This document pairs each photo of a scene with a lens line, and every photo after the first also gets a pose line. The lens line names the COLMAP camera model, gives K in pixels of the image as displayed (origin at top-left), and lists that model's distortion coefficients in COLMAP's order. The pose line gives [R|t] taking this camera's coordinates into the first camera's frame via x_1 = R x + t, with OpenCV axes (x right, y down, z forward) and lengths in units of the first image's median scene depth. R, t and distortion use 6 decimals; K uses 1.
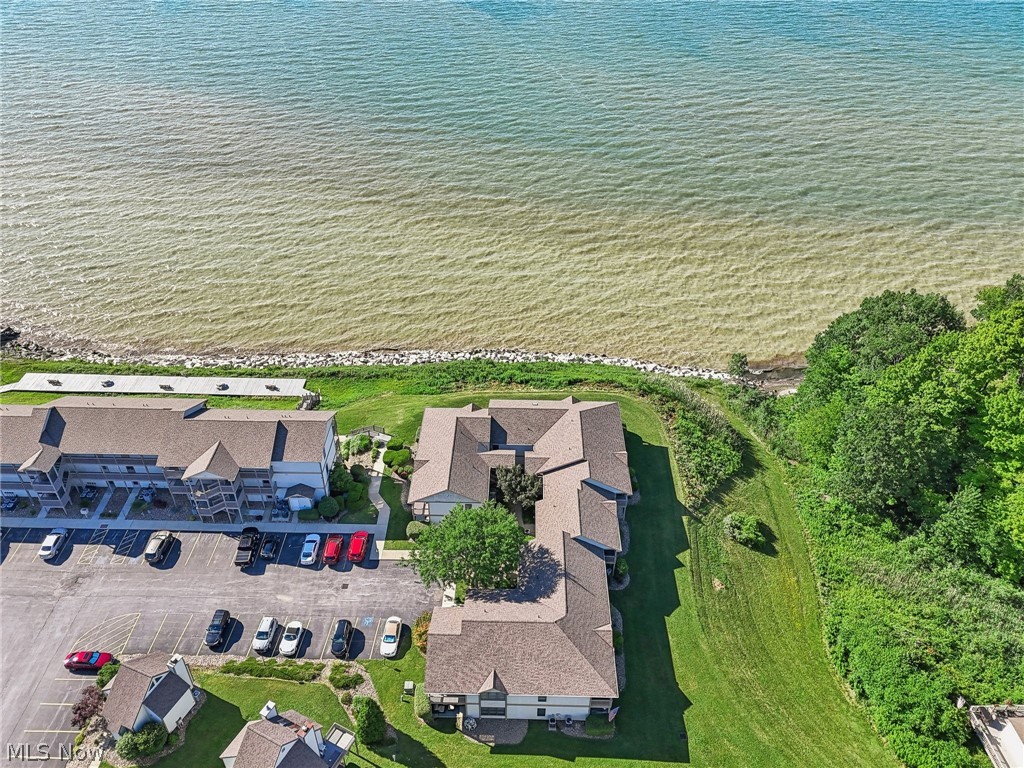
lens RADIAL K [[729.9, 0, 514.1], [0, 729.9, 398.0], [0, 0, 1]] dist [0.050192, -0.030174]
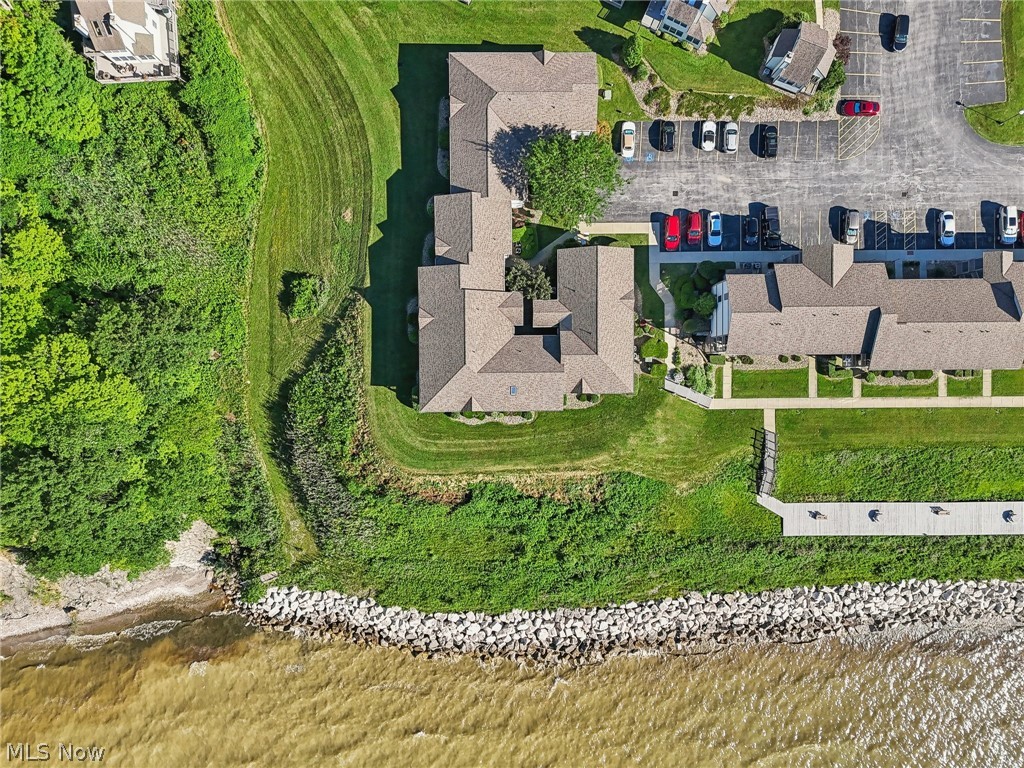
lens RADIAL K [[729.9, 0, 514.1], [0, 729.9, 398.0], [0, 0, 1]] dist [0.050192, -0.030174]
pose [[-0.999009, 0.027472, -0.035021, 0.068982], [-0.044480, -0.645093, 0.762808, -0.787037], [-0.001636, 0.763610, 0.645676, 0.481856]]
